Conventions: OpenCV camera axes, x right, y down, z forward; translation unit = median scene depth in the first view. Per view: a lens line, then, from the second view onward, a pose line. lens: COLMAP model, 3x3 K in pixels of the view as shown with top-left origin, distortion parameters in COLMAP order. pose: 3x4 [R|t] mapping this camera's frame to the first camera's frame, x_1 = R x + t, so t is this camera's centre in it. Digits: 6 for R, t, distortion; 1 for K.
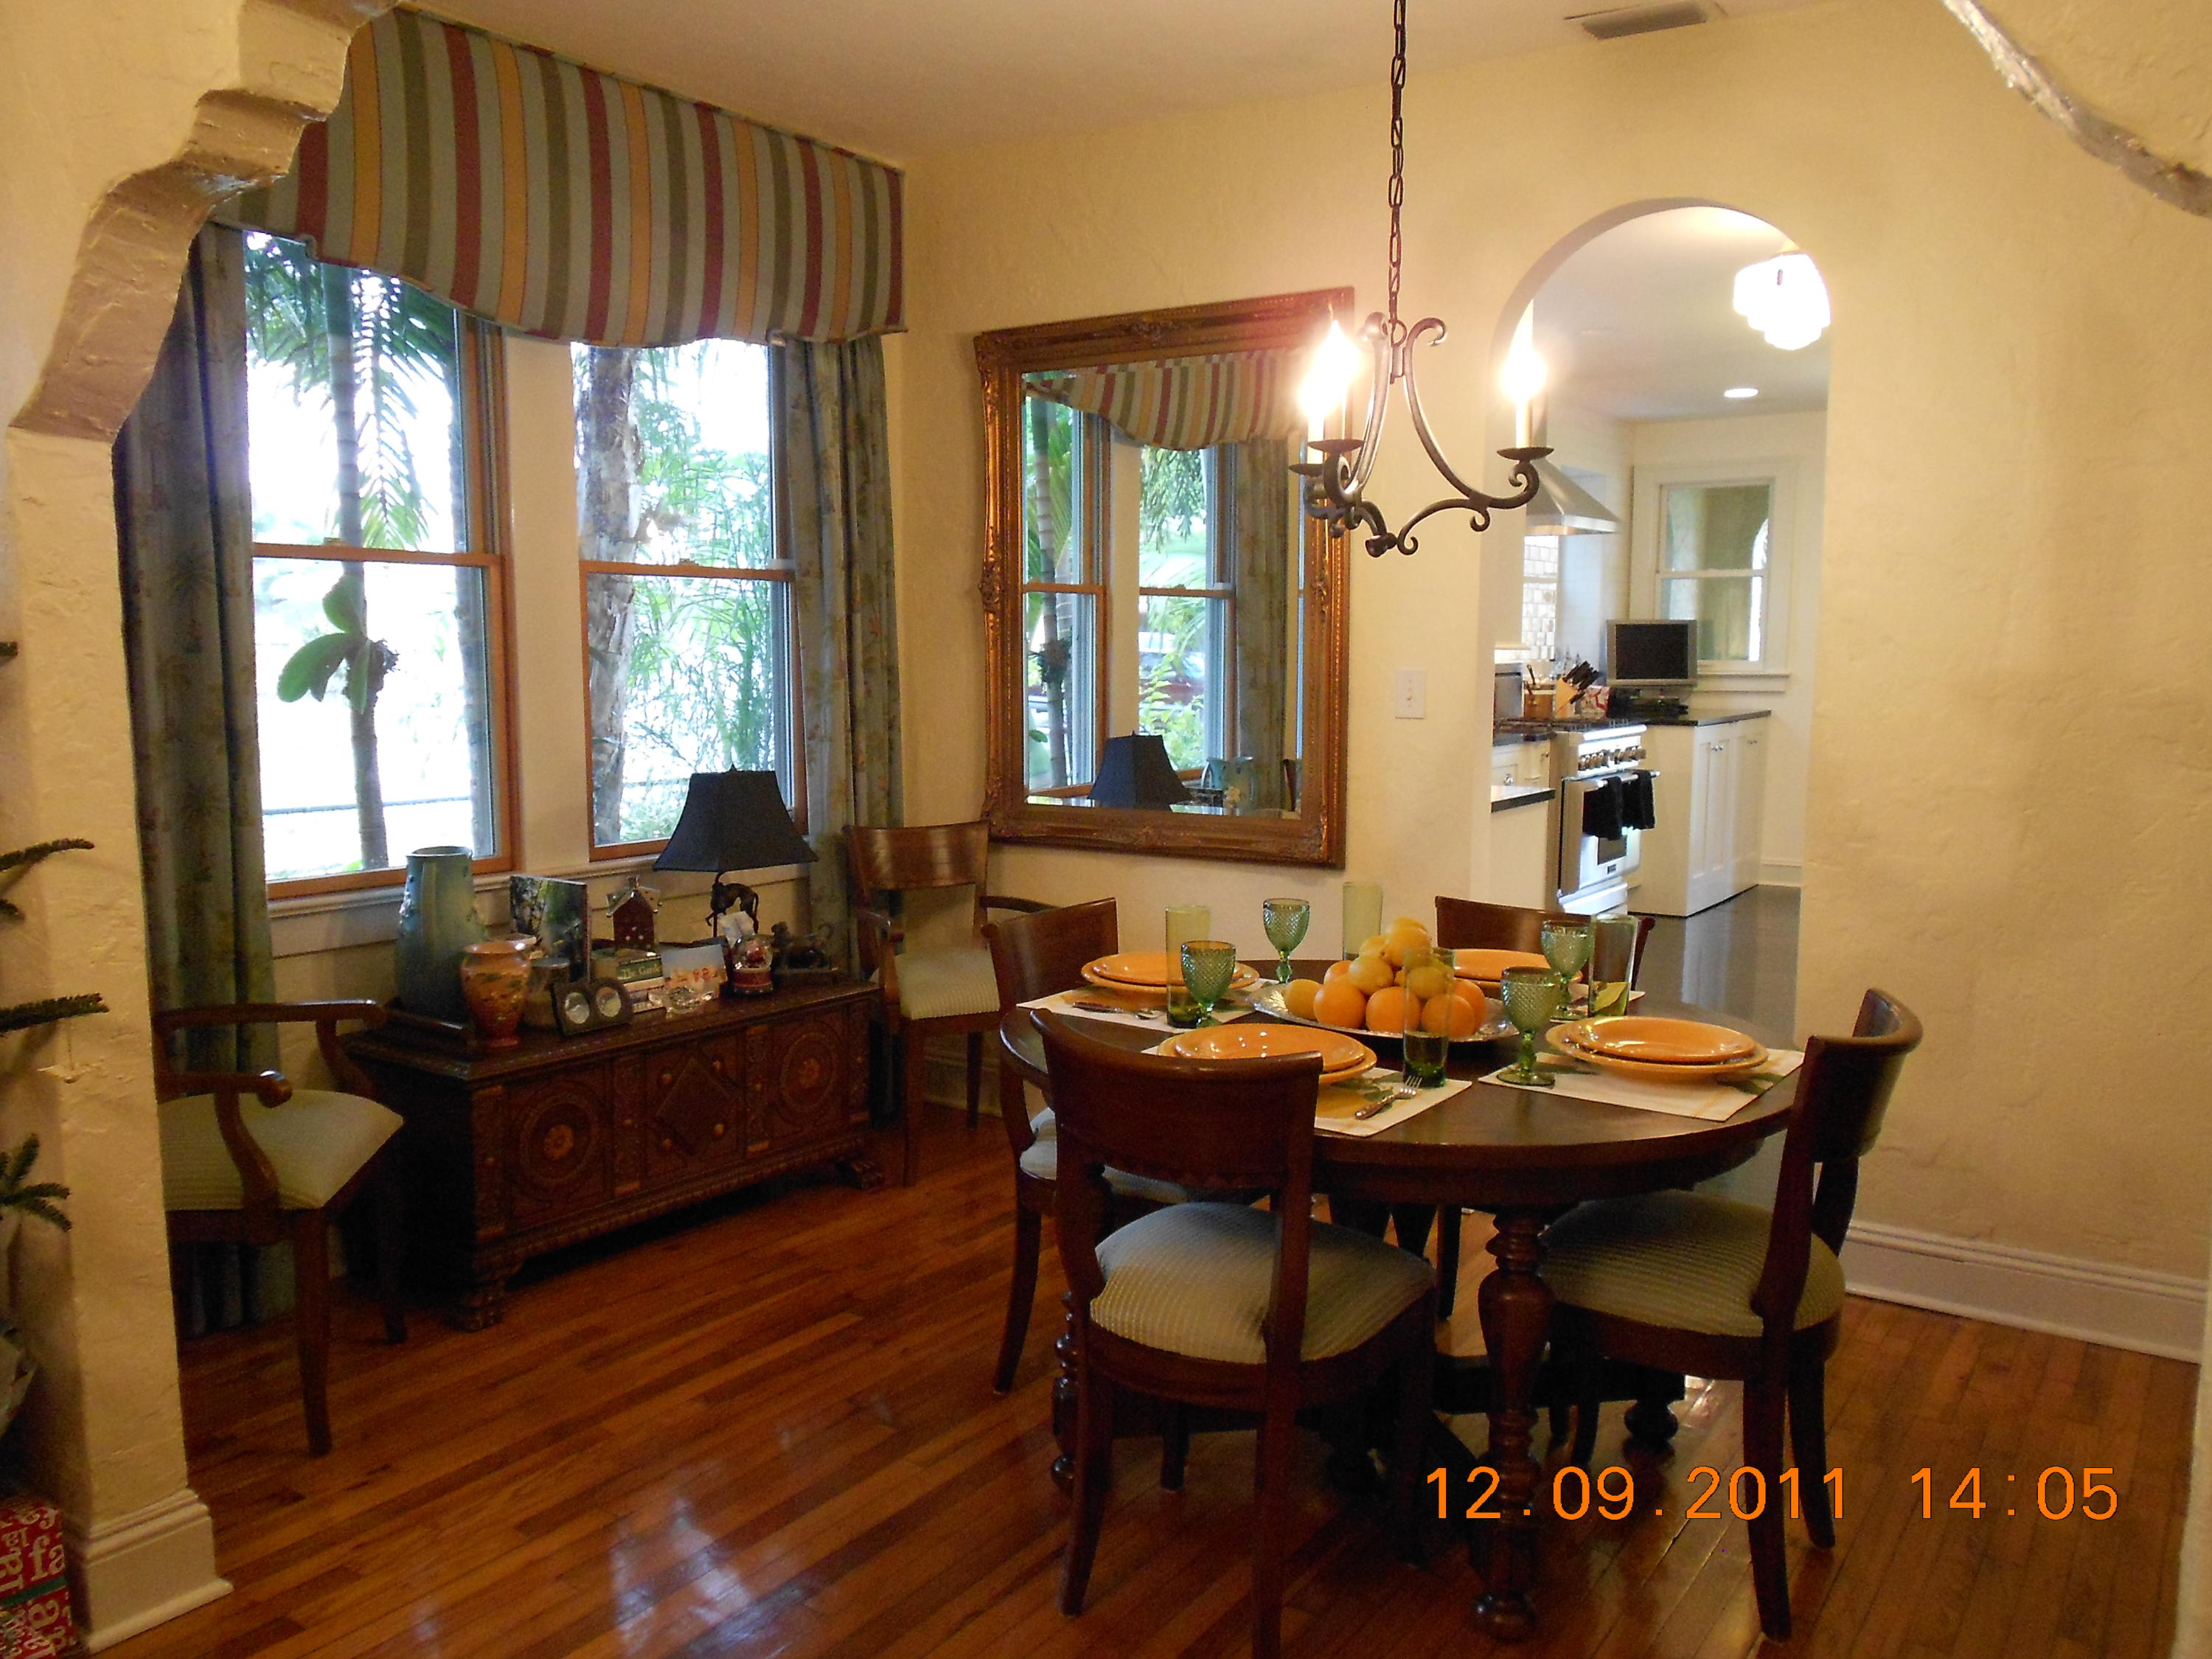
lens RADIAL K [[1699.8, 0, 1106.0], [0, 1699.8, 829.5], [0, 0, 1]] dist [0.035995, -0.010666]
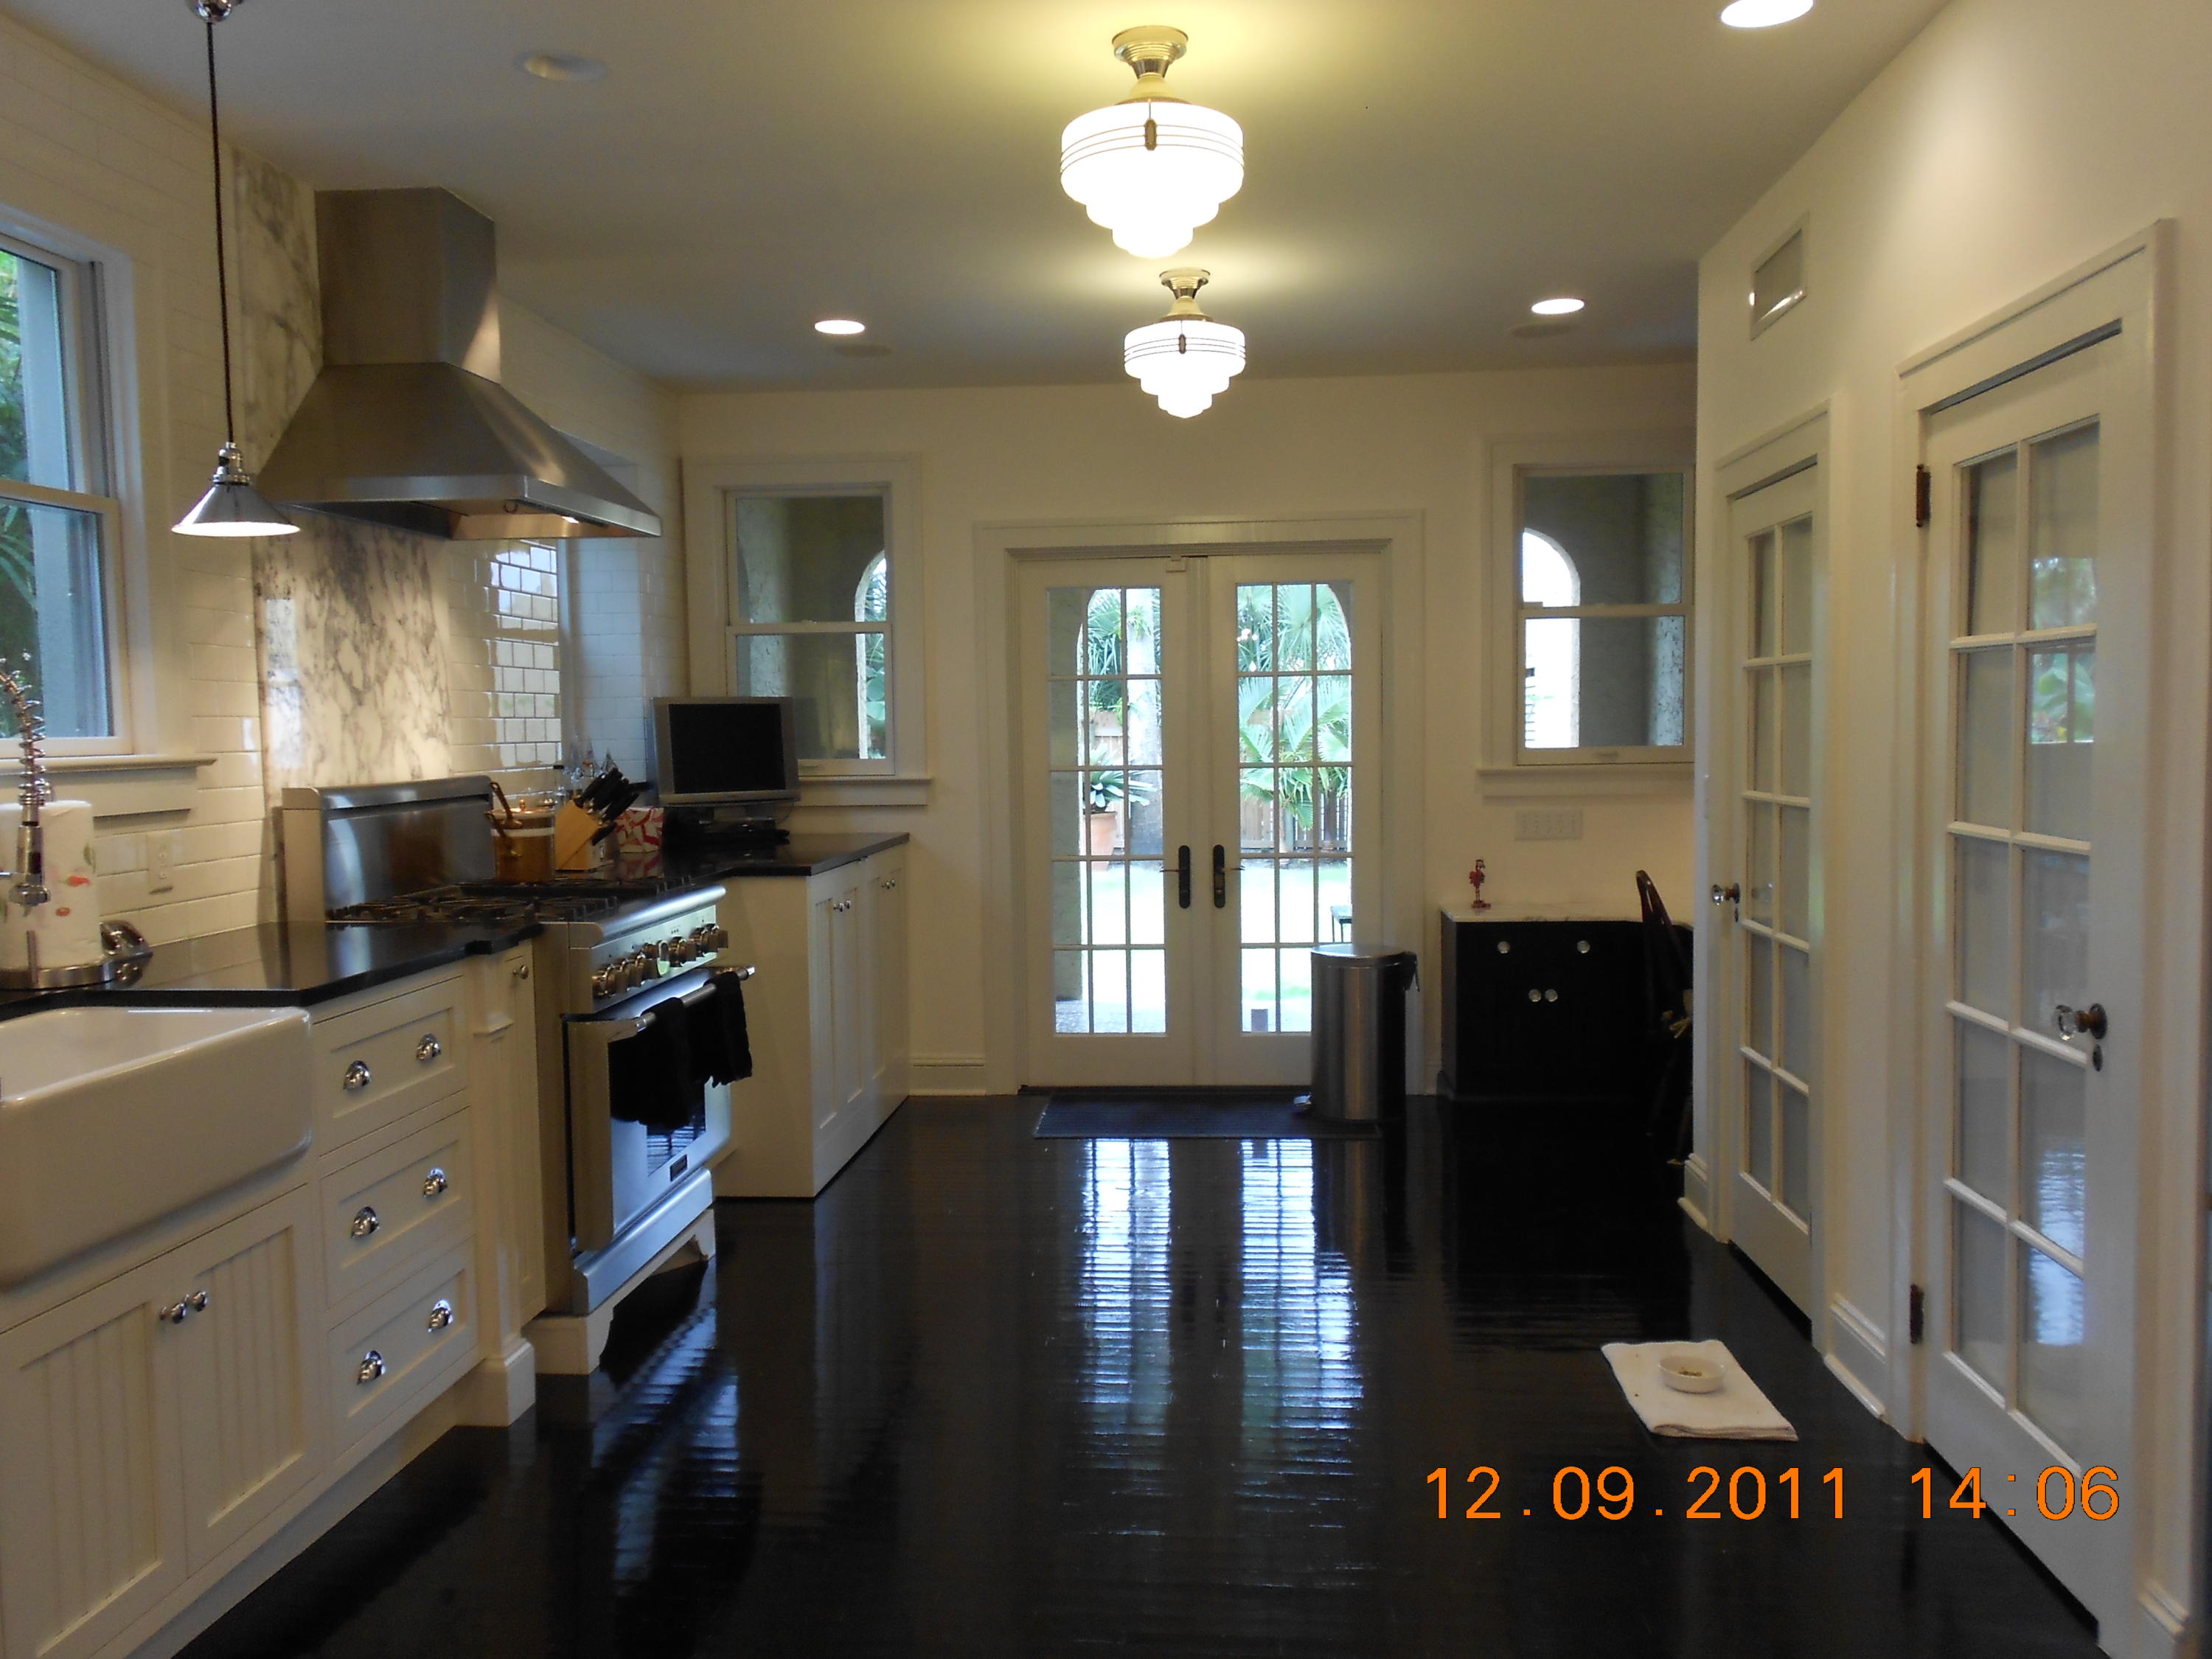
lens RADIAL K [[1699.8, 0, 1106.0], [0, 1699.8, 829.5], [0, 0, 1]] dist [0.035995, -0.010666]
pose [[0.866188, -0.046363, 0.497563, 0.136884], [0.071186, 0.996980, -0.031027, -0.048105], [-0.494622, 0.062295, 0.866873, 0.420277]]
